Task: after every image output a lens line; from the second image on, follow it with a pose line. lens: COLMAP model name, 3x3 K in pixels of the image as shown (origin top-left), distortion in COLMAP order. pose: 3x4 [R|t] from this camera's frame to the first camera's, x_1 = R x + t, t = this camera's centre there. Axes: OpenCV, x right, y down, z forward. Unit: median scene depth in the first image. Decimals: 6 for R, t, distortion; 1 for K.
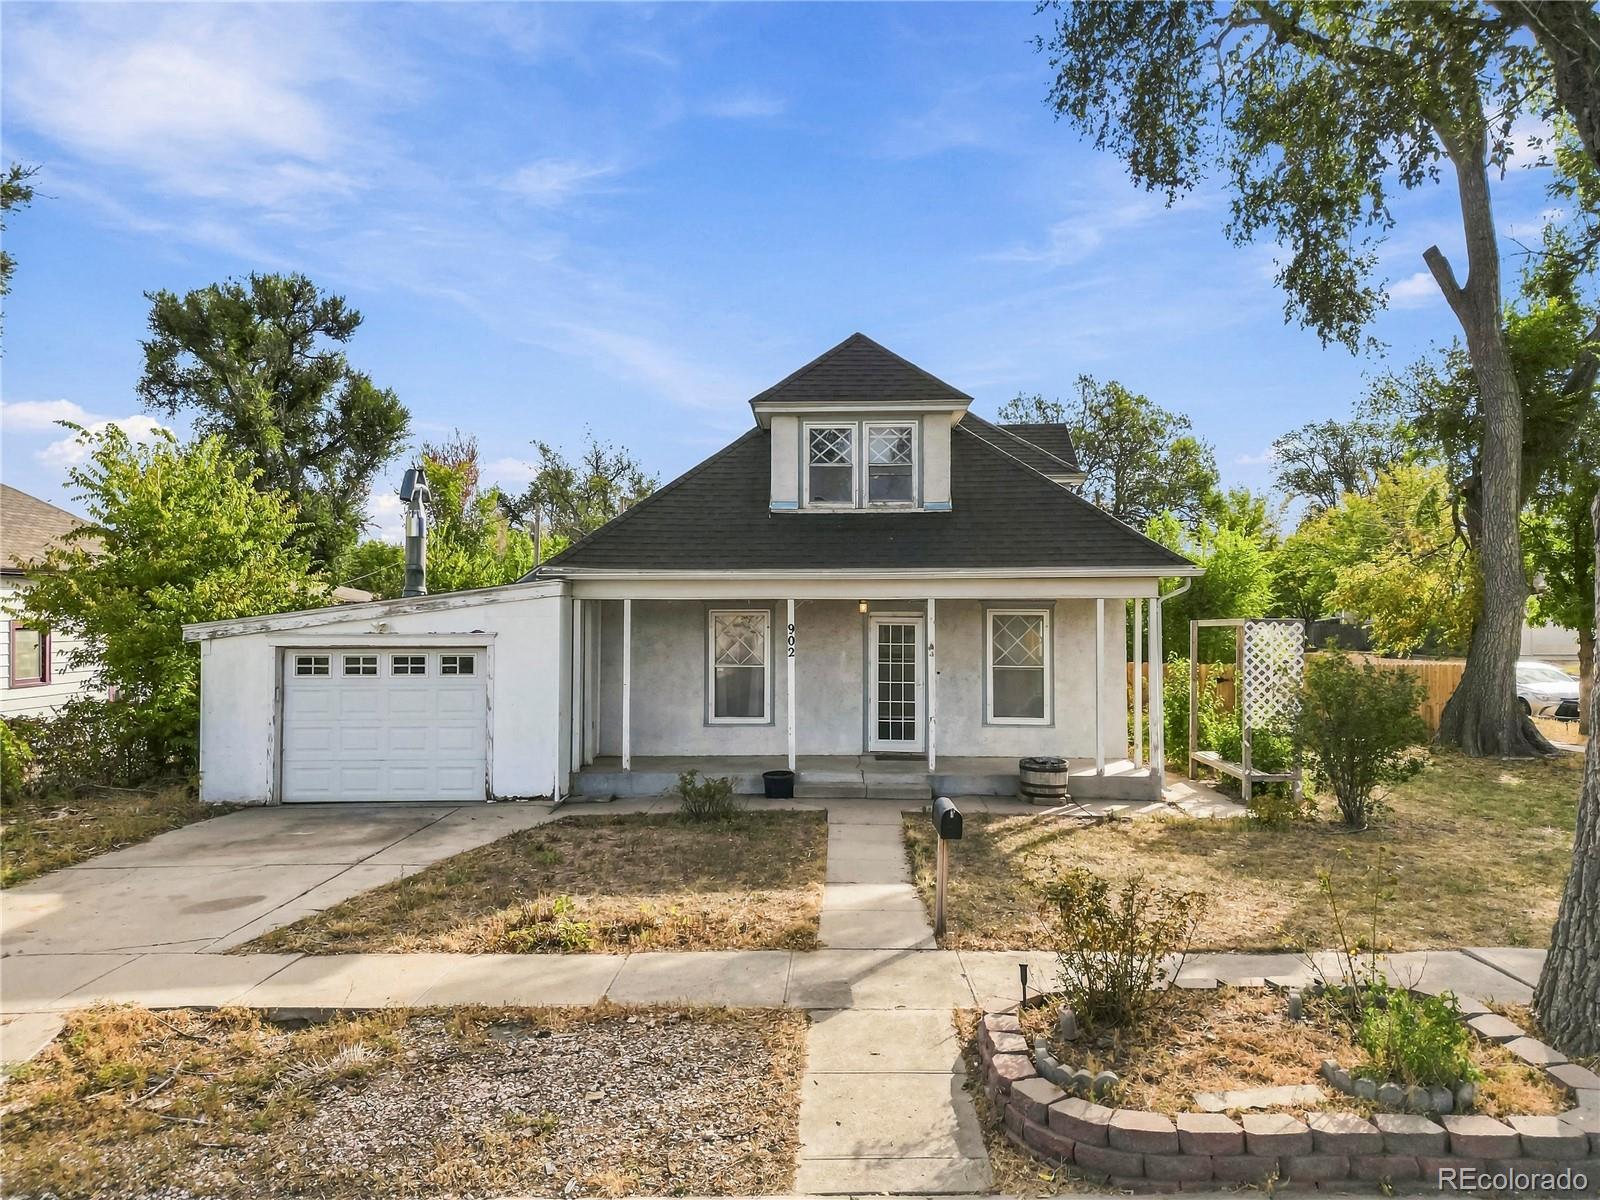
lens RADIAL K [[1126.8, 0, 800.0], [0, 1126.8, 600.0], [0, 0, 1]] dist [0.060343, -0.062002]
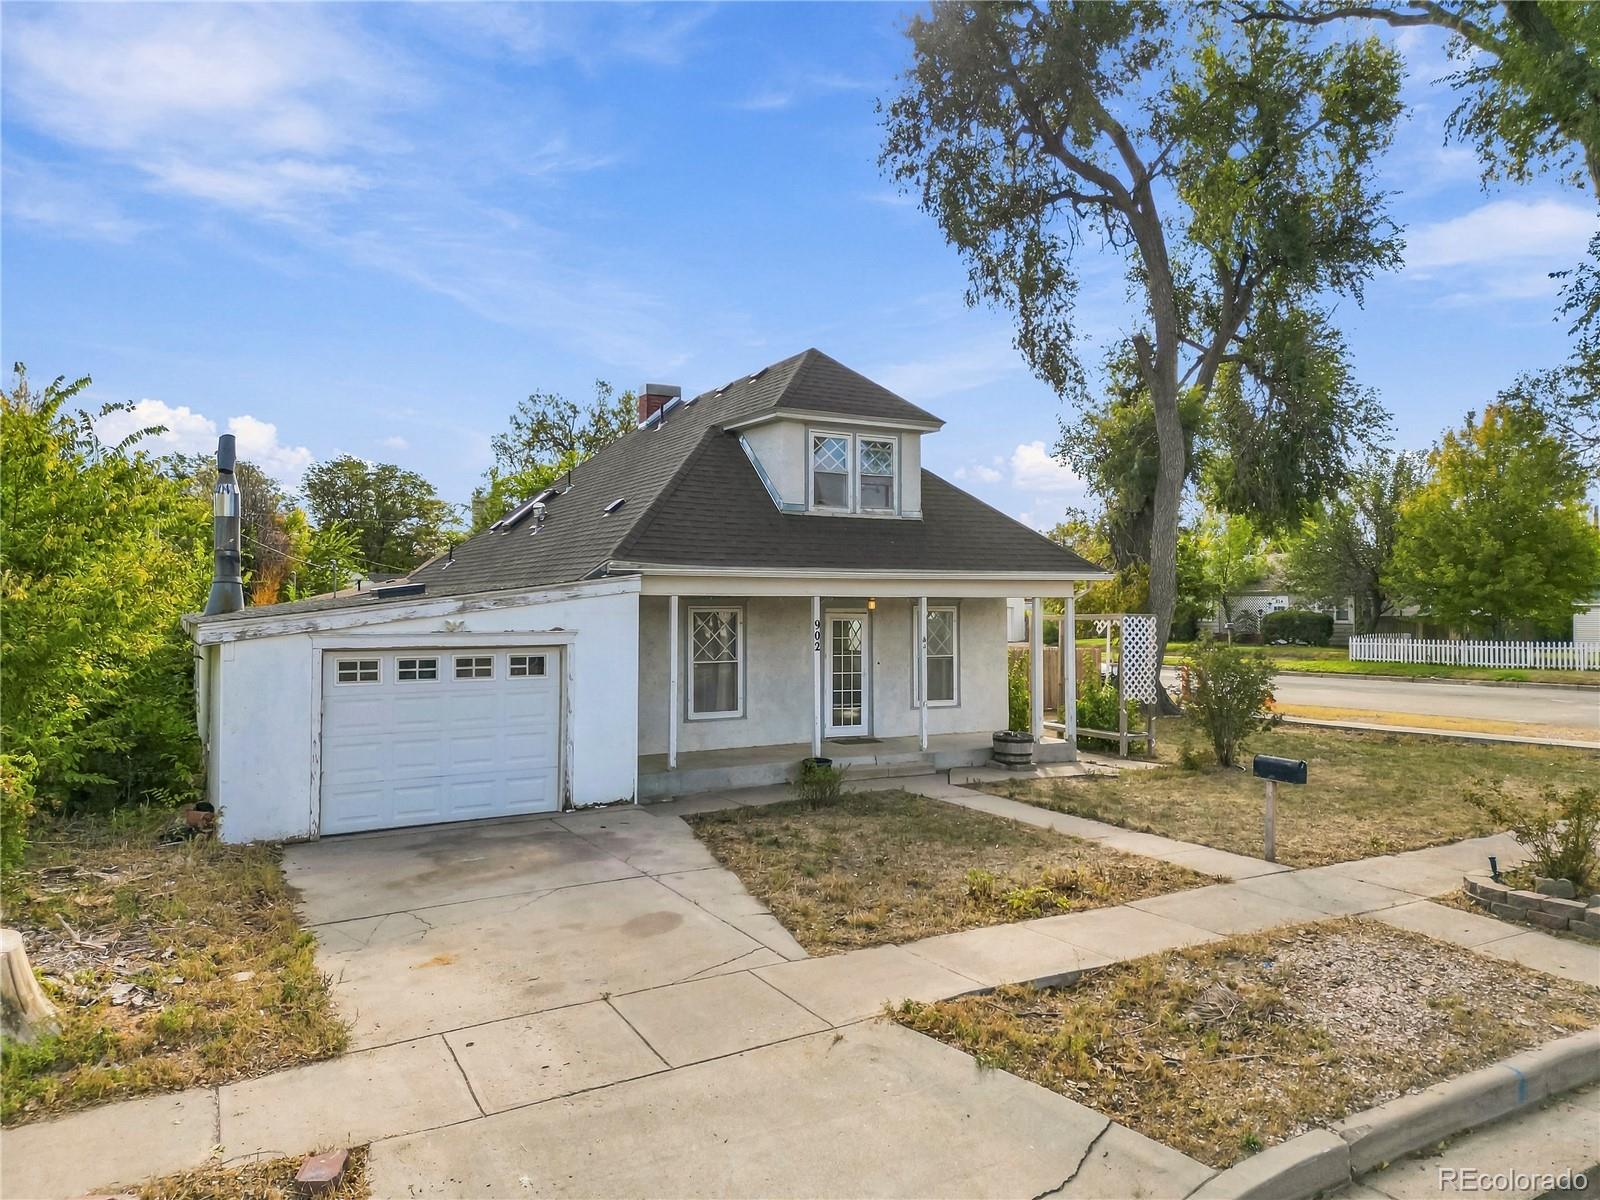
lens RADIAL K [[1126.8, 0, 800.0], [0, 1126.8, 600.0], [0, 0, 1]] dist [0.060343, -0.062002]
pose [[0.855076, 0.004737, 0.518482, -0.554098], [-0.006333, 0.999979, 0.001308, 0.001428], [-0.518465, -0.004401, 0.855088, 0.096525]]
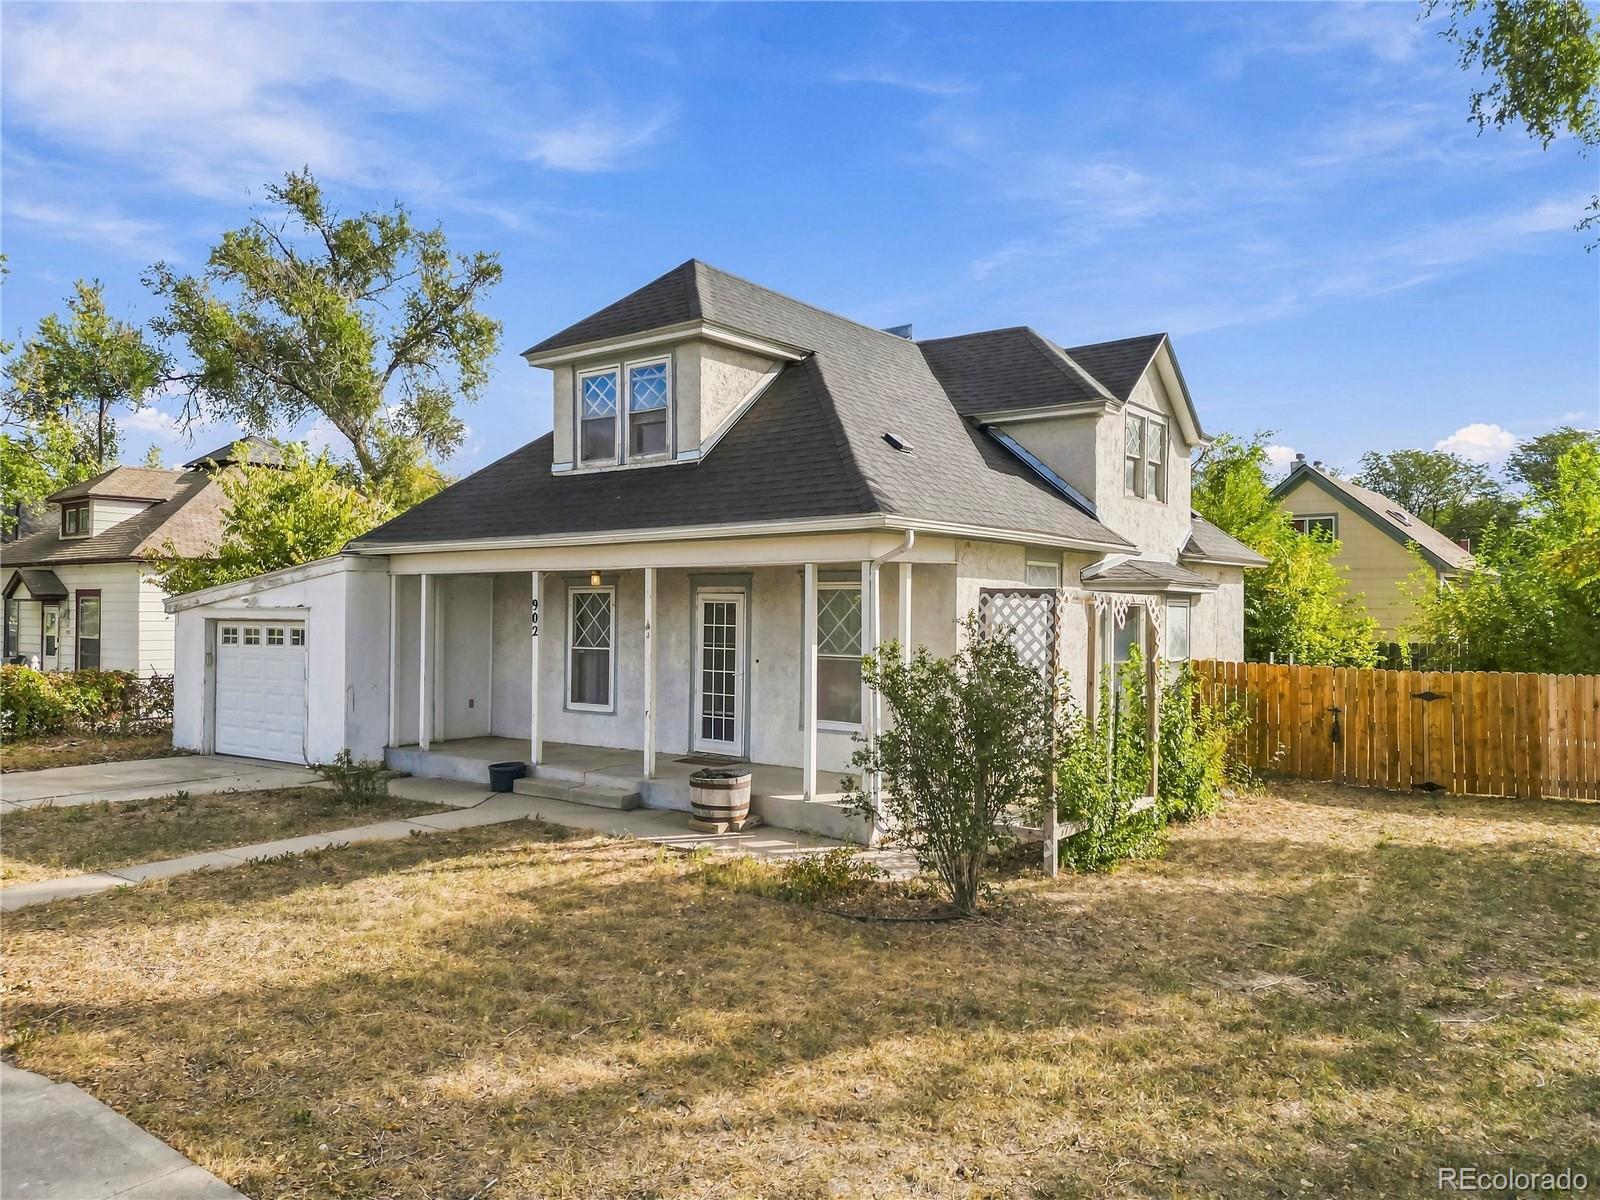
lens RADIAL K [[1126.8, 0, 800.0], [0, 1126.8, 600.0], [0, 0, 1]] dist [0.060343, -0.062002]
pose [[0.813858, -0.001621, -0.581062, 0.660455], [0.001620, 0.999999, -0.000520, 0.022221], [0.581062, -0.000518, 0.813859, 0.379857]]
